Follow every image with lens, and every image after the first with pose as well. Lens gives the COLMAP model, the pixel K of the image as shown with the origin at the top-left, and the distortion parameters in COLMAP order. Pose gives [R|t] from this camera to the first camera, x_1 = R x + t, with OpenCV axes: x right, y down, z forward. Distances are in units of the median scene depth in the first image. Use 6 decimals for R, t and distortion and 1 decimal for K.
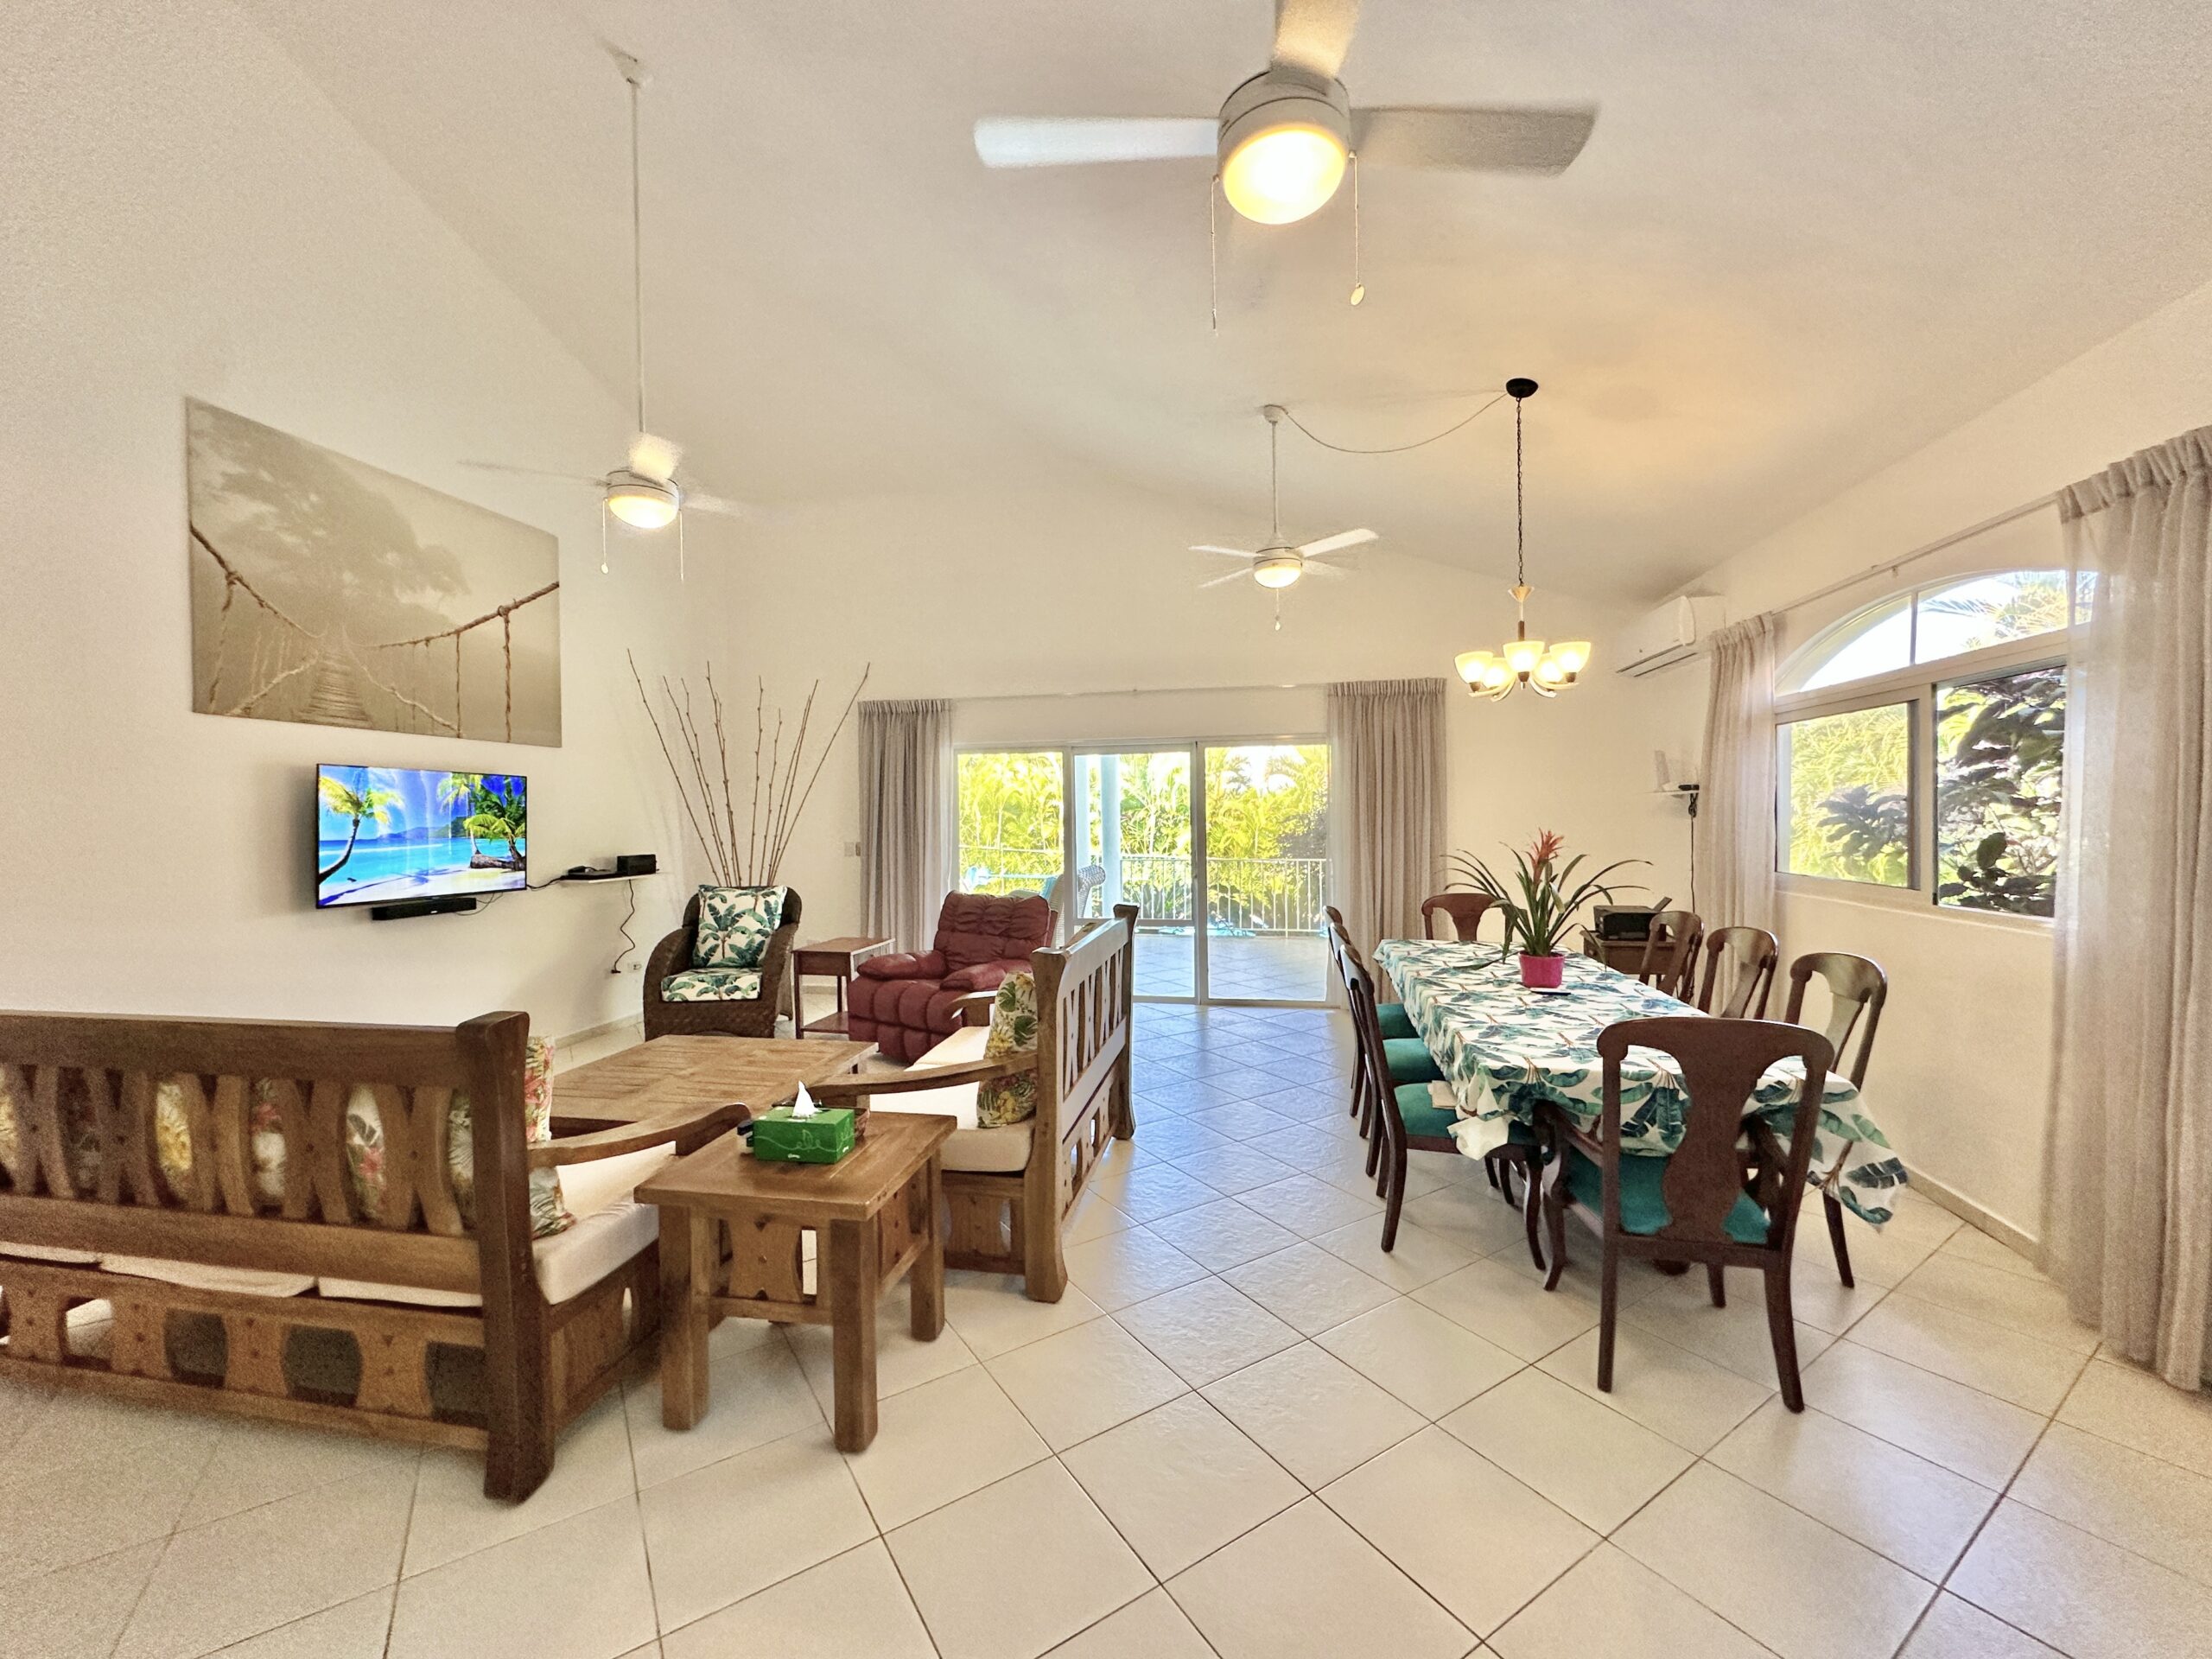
lens RADIAL K [[882.8, 0, 1104.9], [0, 882.8, 829.1], [0, 0, 1]] dist [-0.006021, 0.001898]
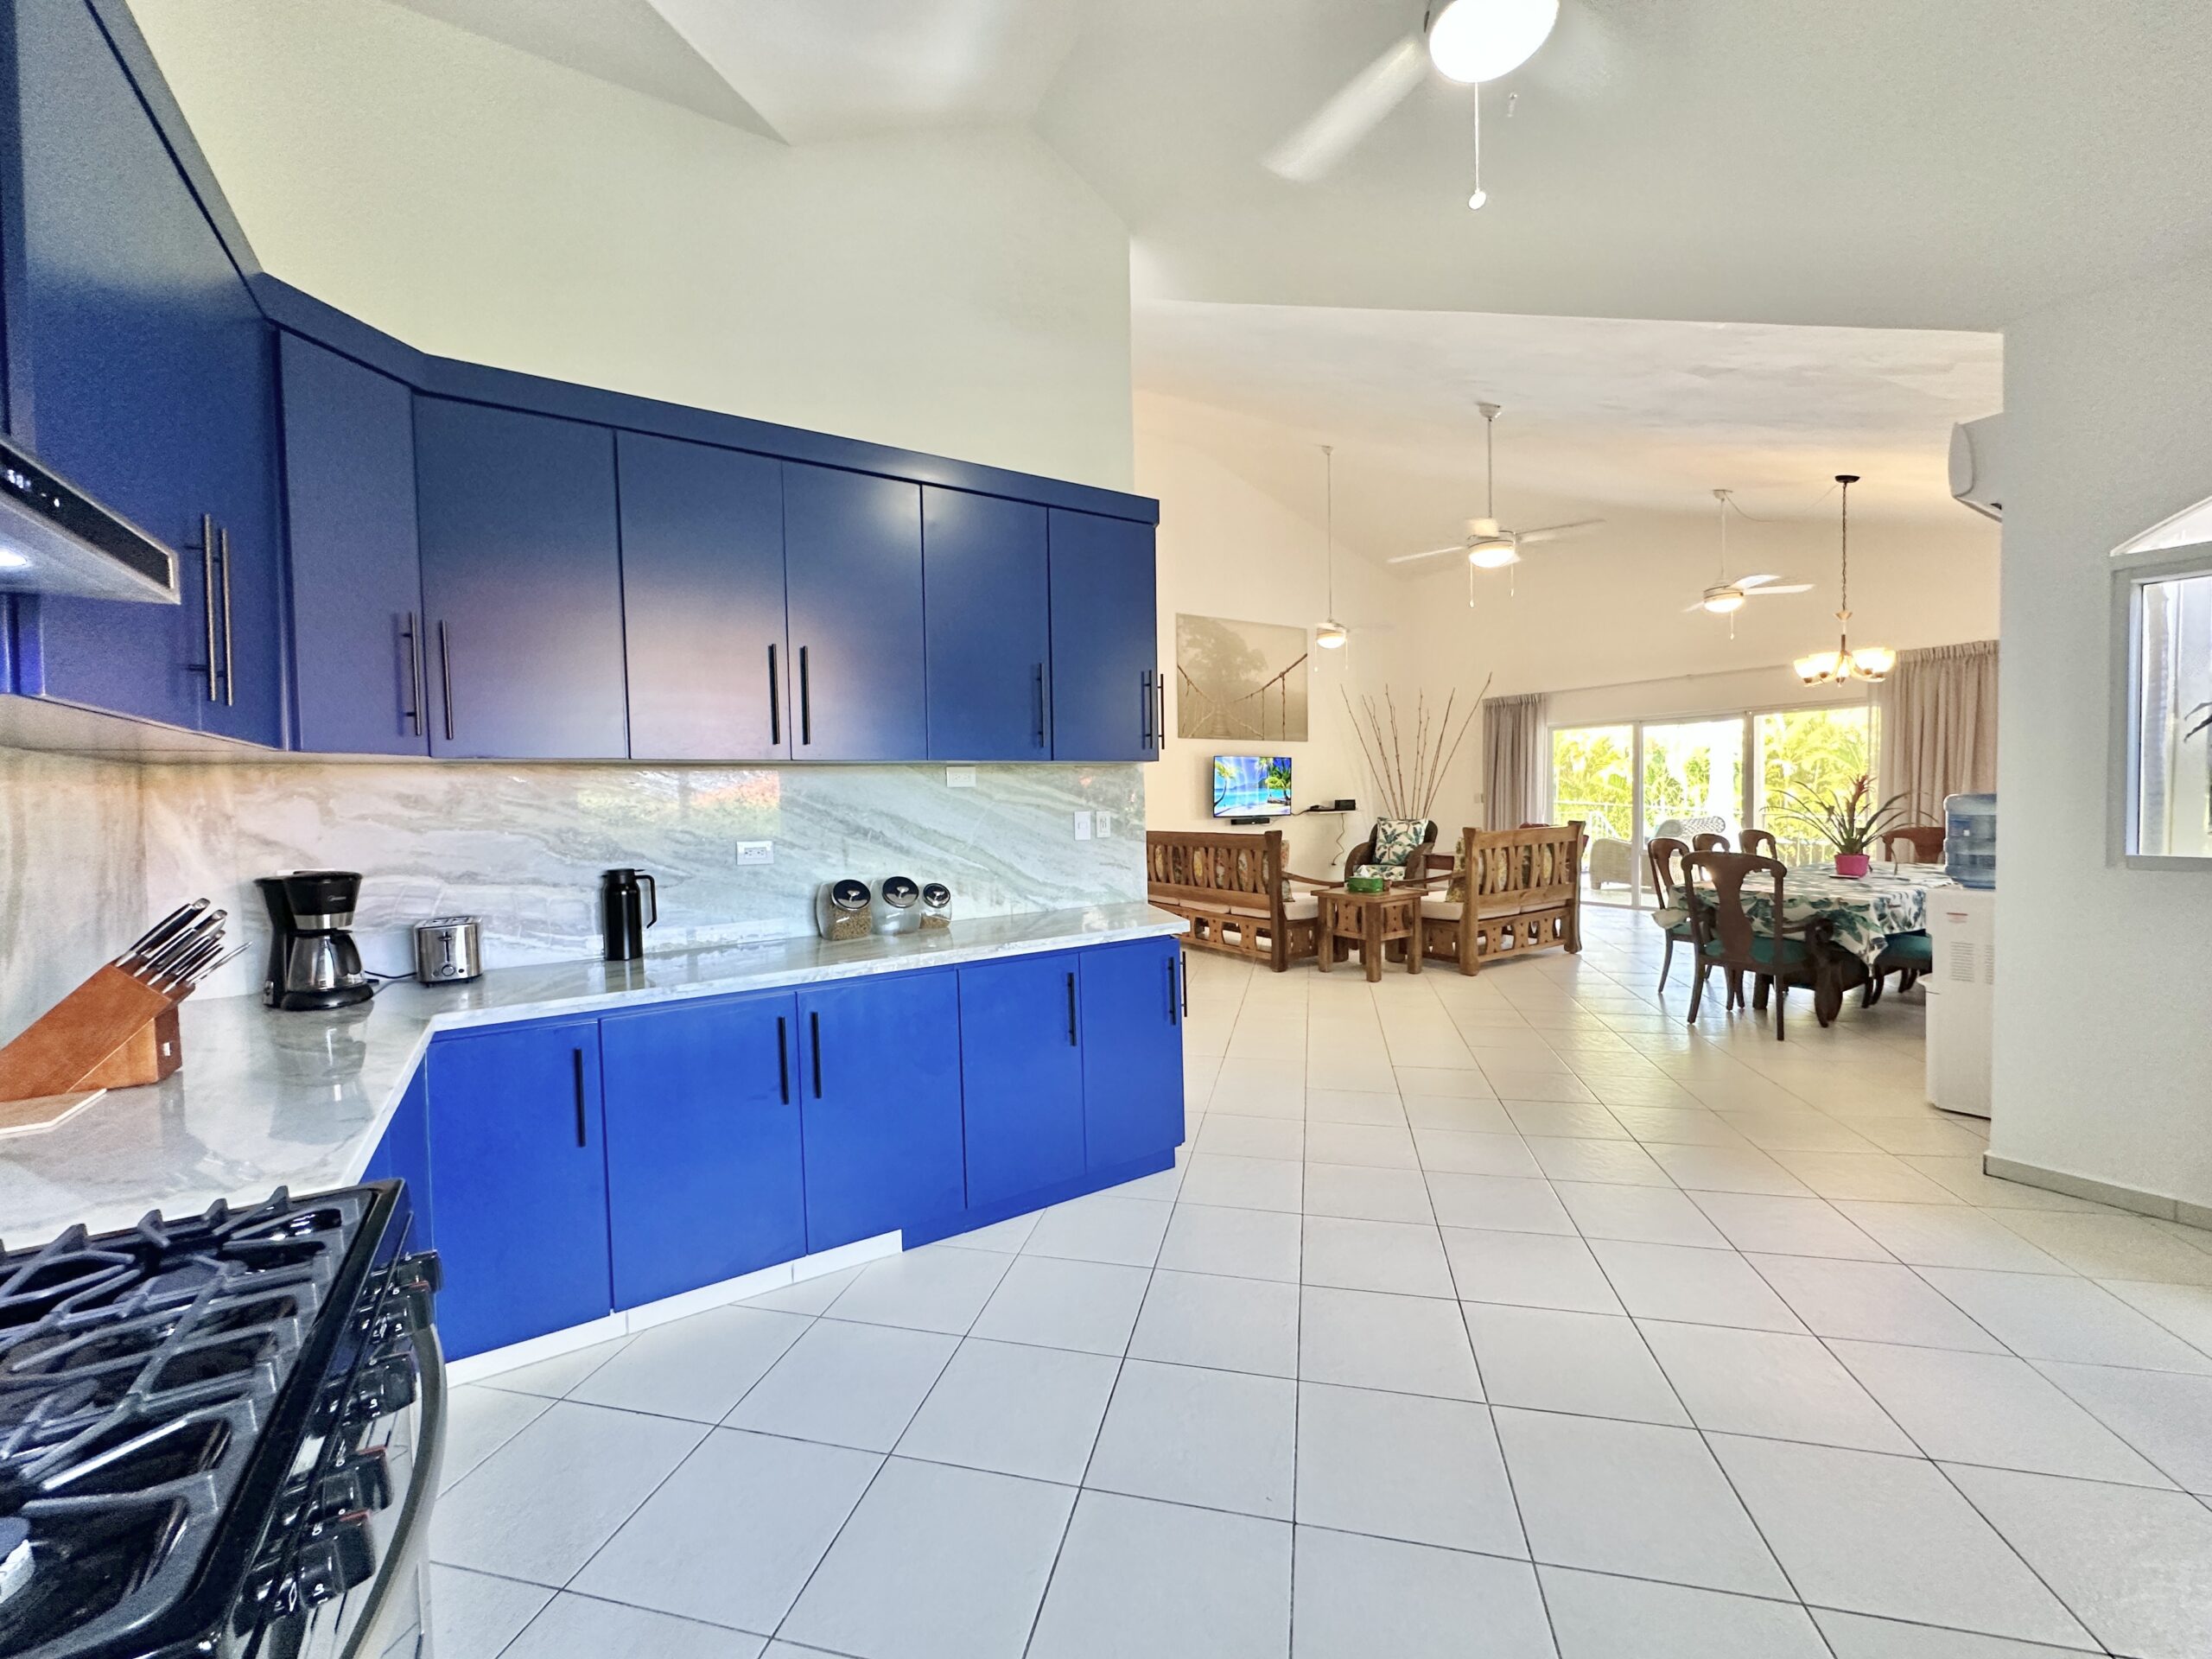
lens RADIAL K [[882.8, 0, 1102.1], [0, 882.8, 830.3], [0, 0, 1]] dist [-0.006021, 0.001898]
pose [[0.690839, 0.026099, -0.722537, 0.563989], [0.000423, 0.999333, 0.036502, 0.035447], [0.723008, -0.025522, 0.690368, -0.788835]]
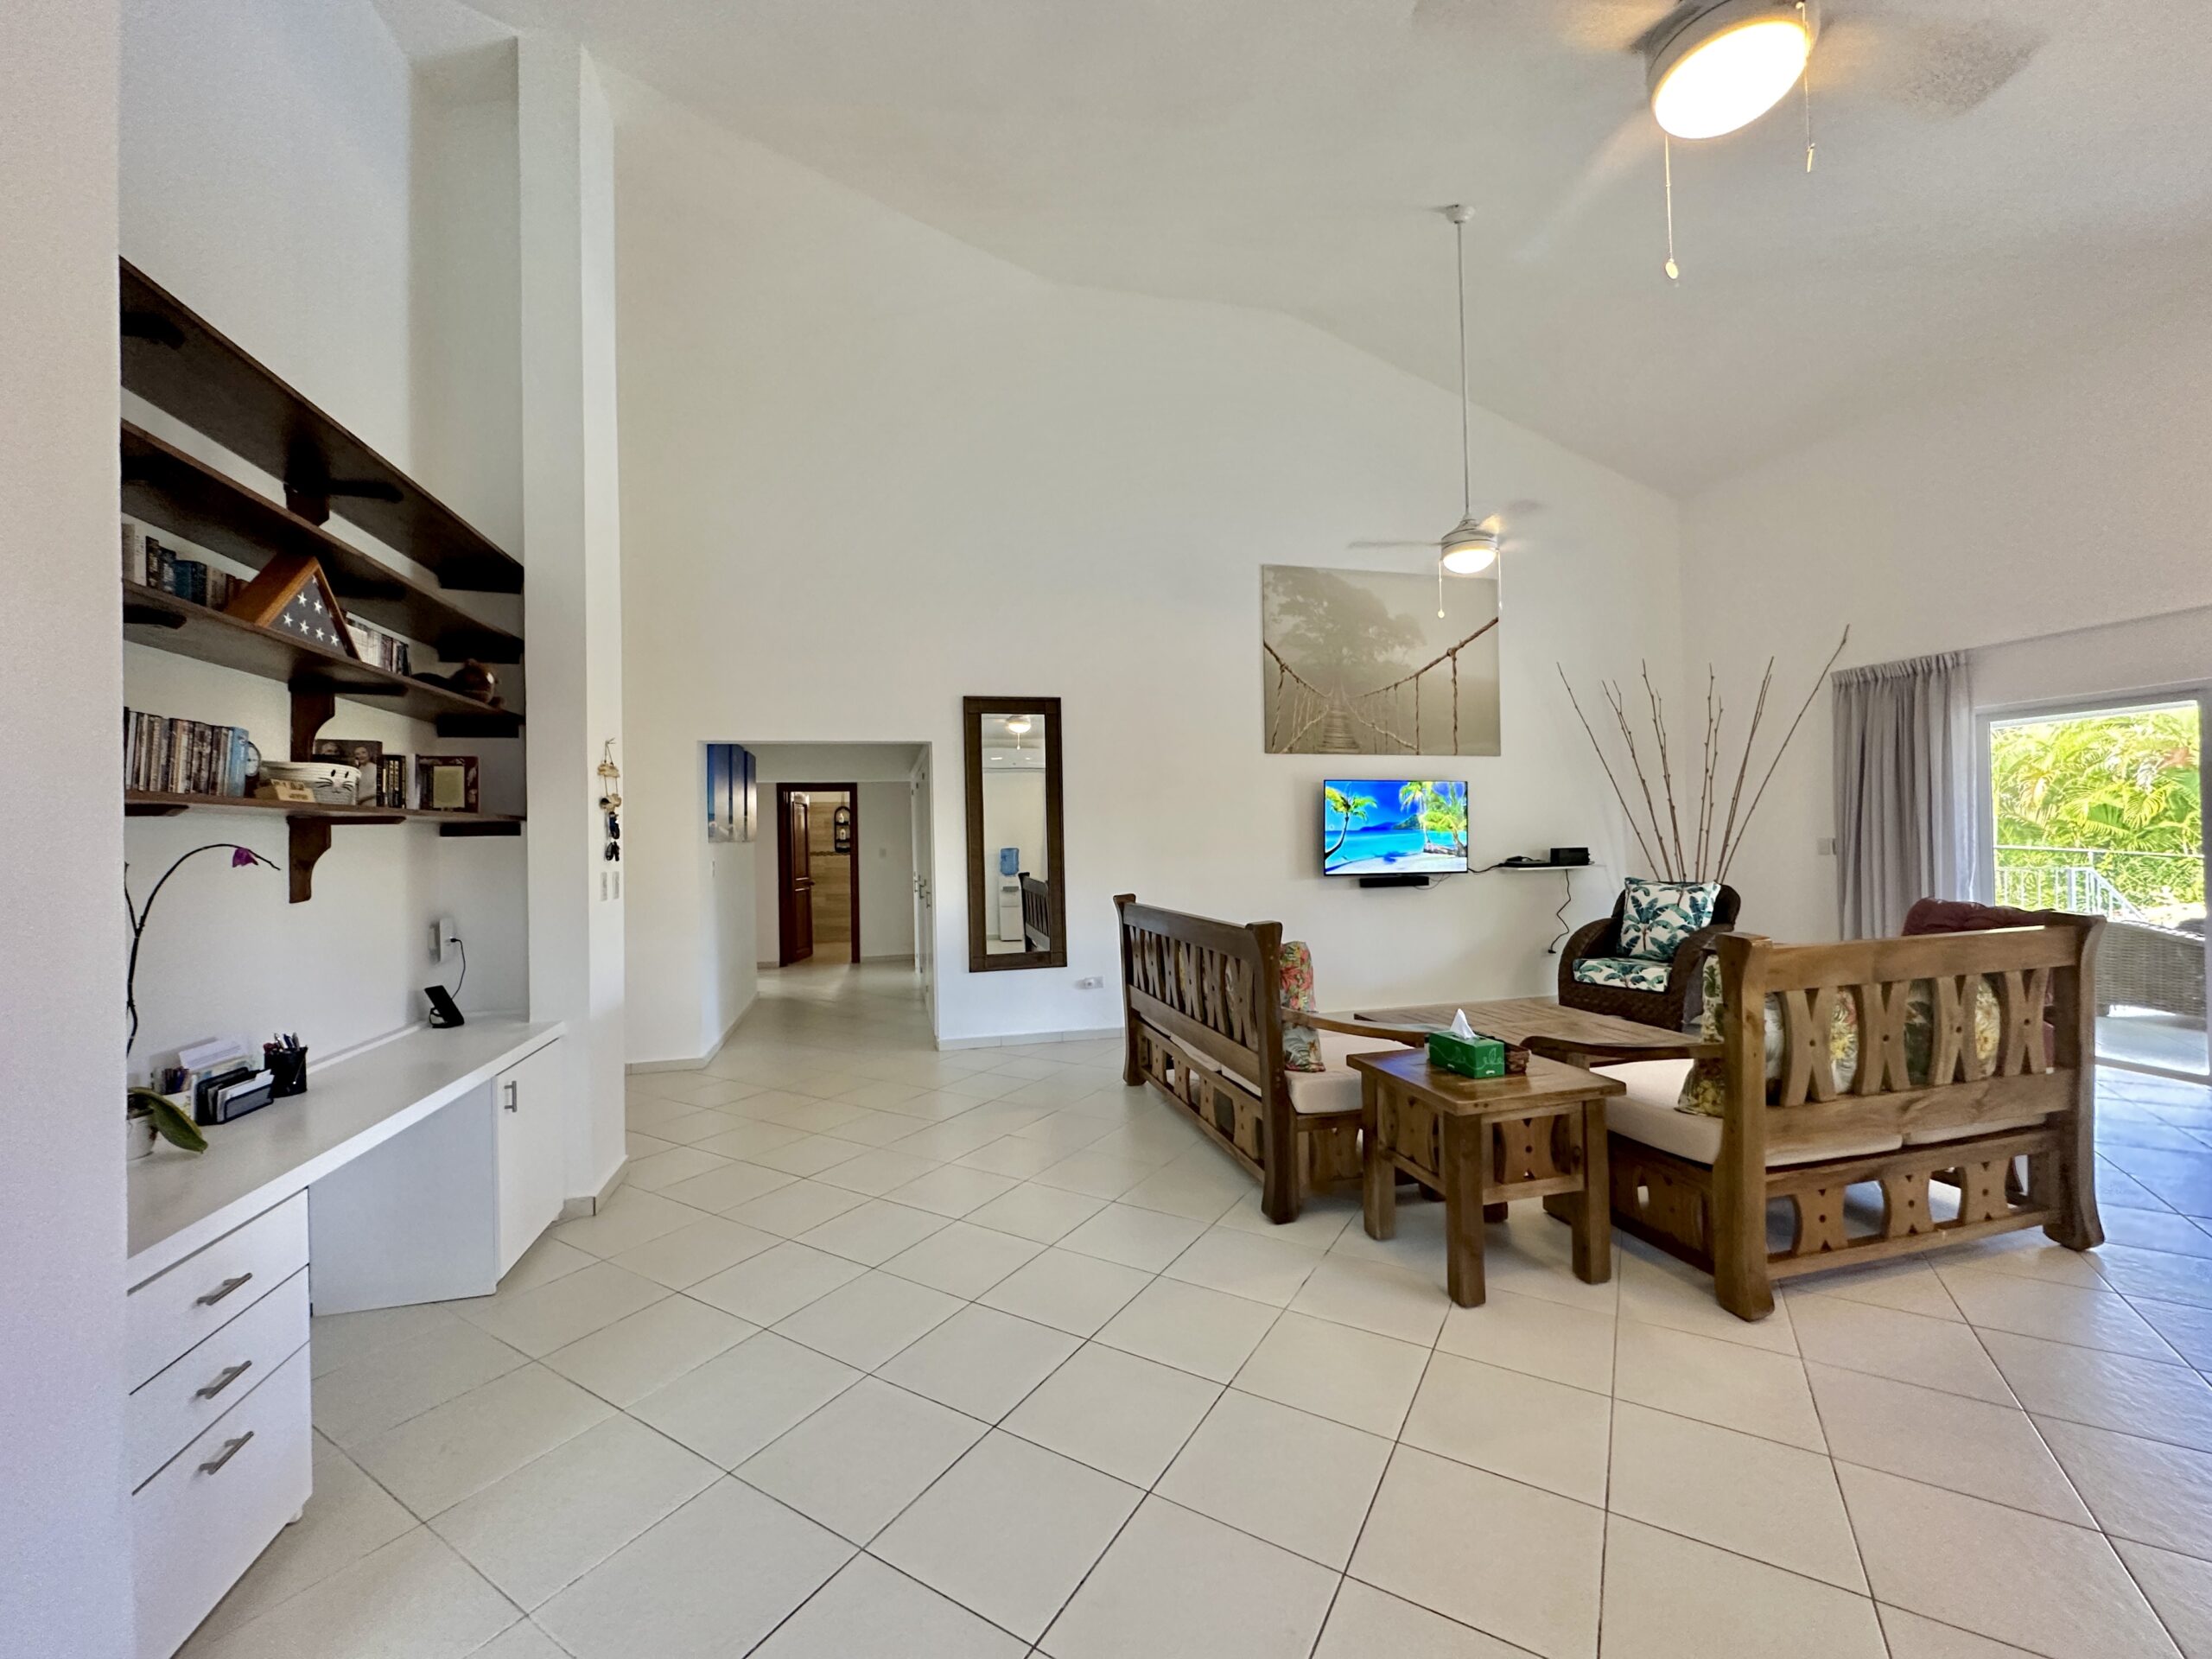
lens RADIAL K [[882.8, 0, 1103.5], [0, 882.8, 828.3], [0, 0, 1]] dist [-0.006021, 0.001898]
pose [[0.433219, -0.008102, -0.901252, 0.281688], [-0.000690, 0.999956, -0.009320, 0.021503], [0.901289, 0.004659, 0.433194, 0.001869]]
